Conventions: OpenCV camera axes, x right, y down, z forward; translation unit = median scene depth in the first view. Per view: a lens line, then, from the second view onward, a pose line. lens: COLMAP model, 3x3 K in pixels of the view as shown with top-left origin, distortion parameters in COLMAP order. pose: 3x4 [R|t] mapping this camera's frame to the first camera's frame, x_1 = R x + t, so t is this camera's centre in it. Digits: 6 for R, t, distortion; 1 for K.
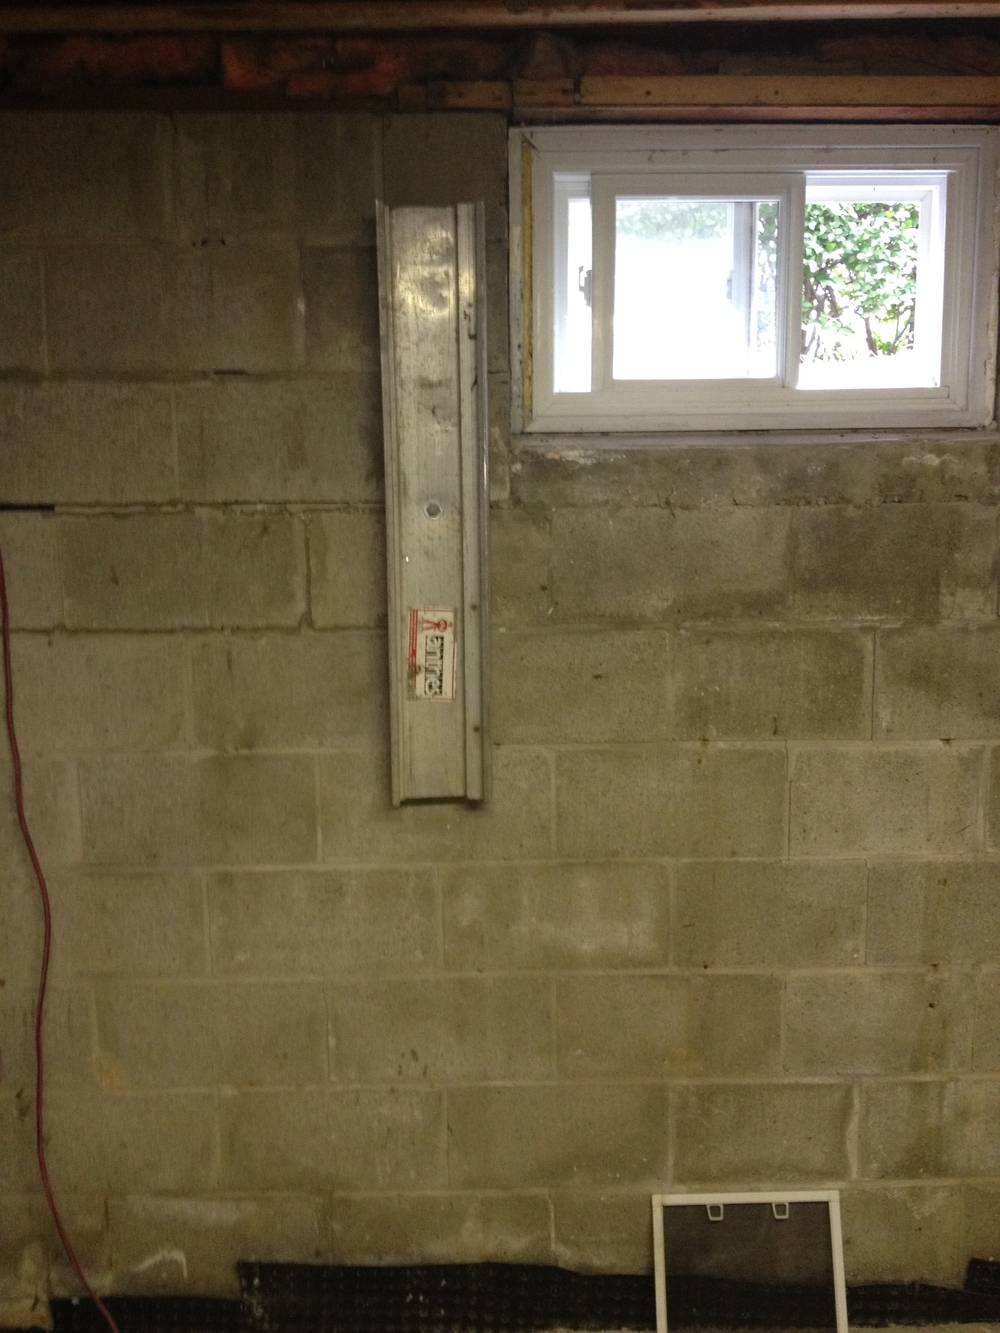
lens RADIAL K [[1249.8, 0, 500.0], [0, 1249.8, 666.5], [0, 0, 1]] dist [0.127682, -0.276566]
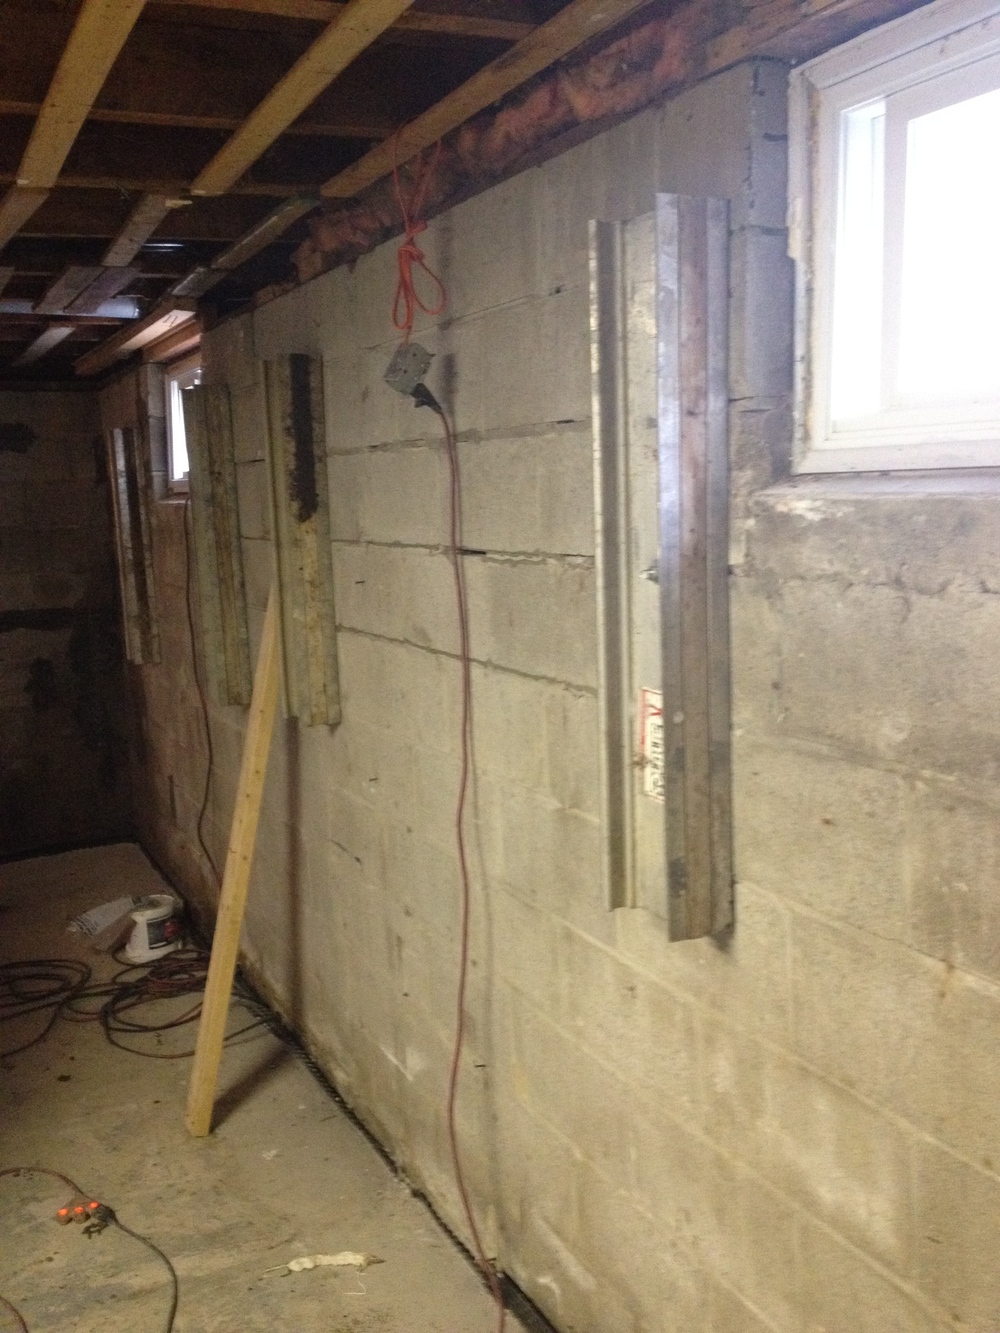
lens RADIAL K [[1249.8, 0, 500.0], [0, 1249.8, 666.5], [0, 0, 1]] dist [0.127682, -0.276566]
pose [[0.423534, 0.122581, -0.897548, 0.631868], [-0.111028, 0.990357, 0.082865, -0.117677], [0.899051, 0.064557, 0.433059, 0.534027]]
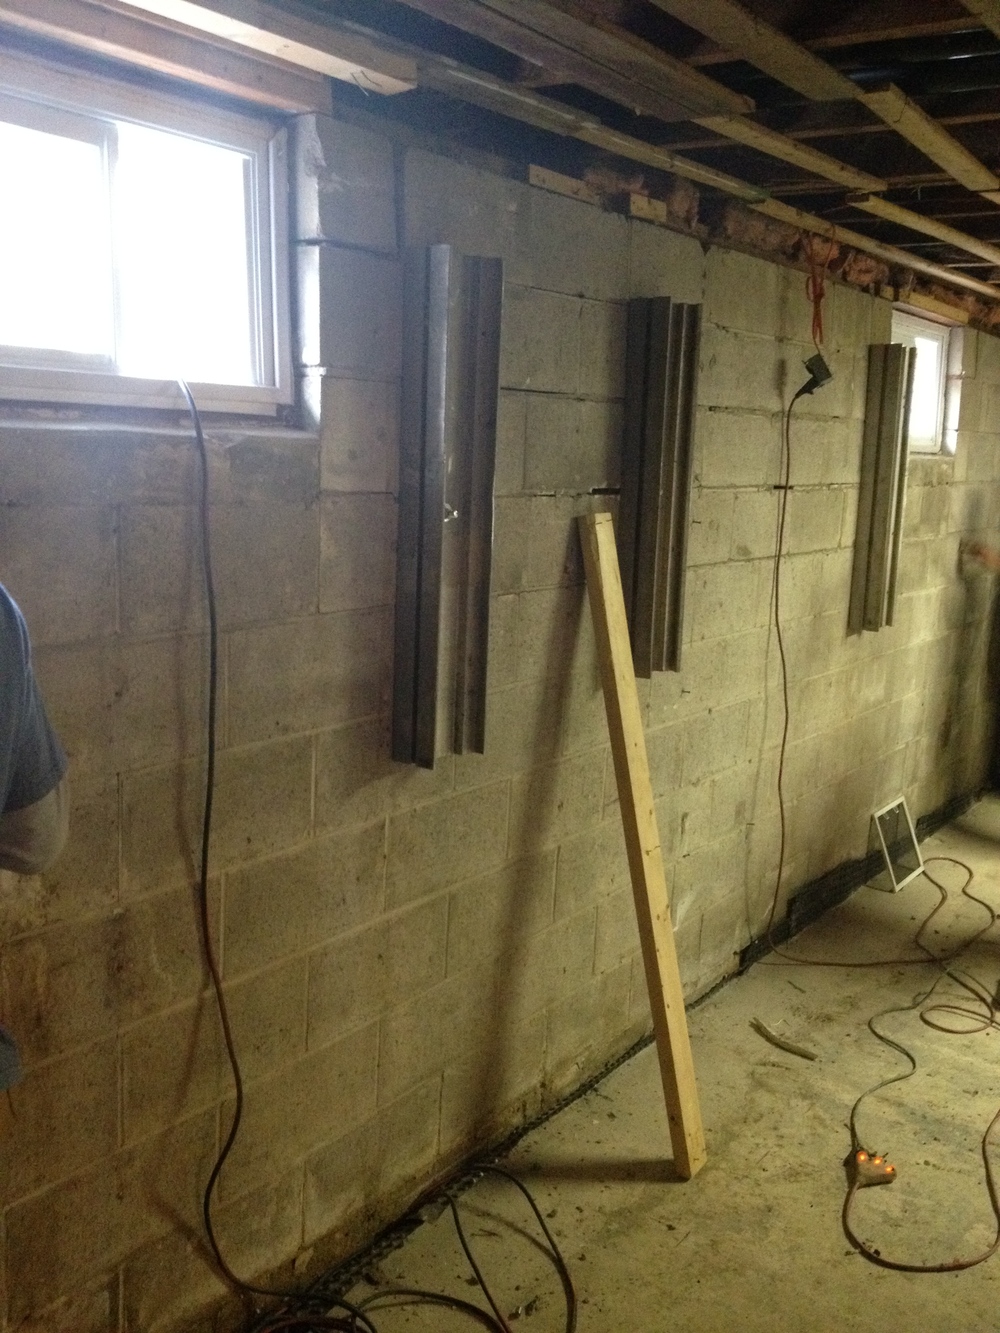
lens RADIAL K [[1315.7, 0, 500.0], [0, 1315.7, 666.5], [0, 0, 1]] dist [0.070606, -0.156385]
pose [[0.589756, -0.106392, 0.800543, -2.151303], [0.079886, 0.994108, 0.073265, -0.040396], [-0.803621, 0.020743, 0.594780, 0.204608]]
